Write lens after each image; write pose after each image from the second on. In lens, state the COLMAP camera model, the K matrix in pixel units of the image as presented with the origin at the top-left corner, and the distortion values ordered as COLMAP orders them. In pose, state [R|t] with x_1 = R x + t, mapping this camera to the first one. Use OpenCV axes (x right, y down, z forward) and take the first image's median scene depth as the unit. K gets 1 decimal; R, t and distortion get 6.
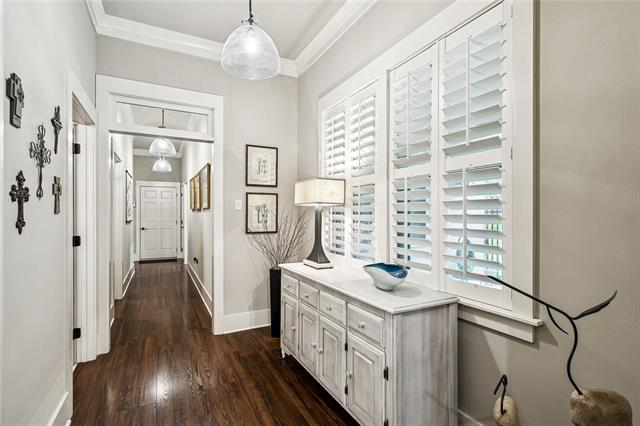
lens RADIAL K [[305.5, 0, 318.8], [0, 305.5, 214.2], [0, 0, 1]] dist [0.004857, 0.001756]
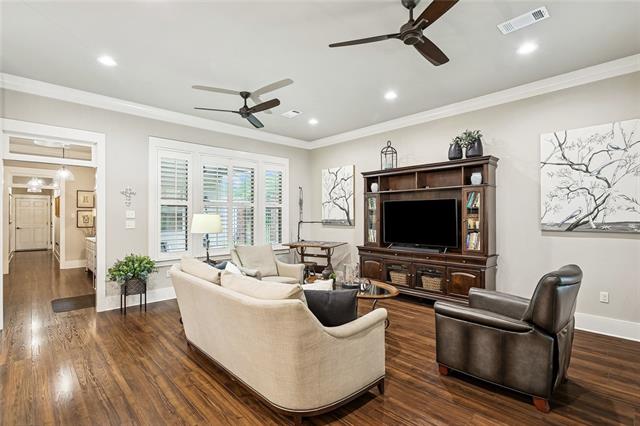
lens RADIAL K [[305.5, 0, 320.3], [0, 305.5, 215.0], [0, 0, 1]] dist [0.004857, 0.001756]
pose [[0.962575, -0.001192, 0.271012, 0.406435], [0.001034, 0.999999, 0.000725, -0.014904], [-0.271013, -0.000418, 0.962576, -0.788145]]
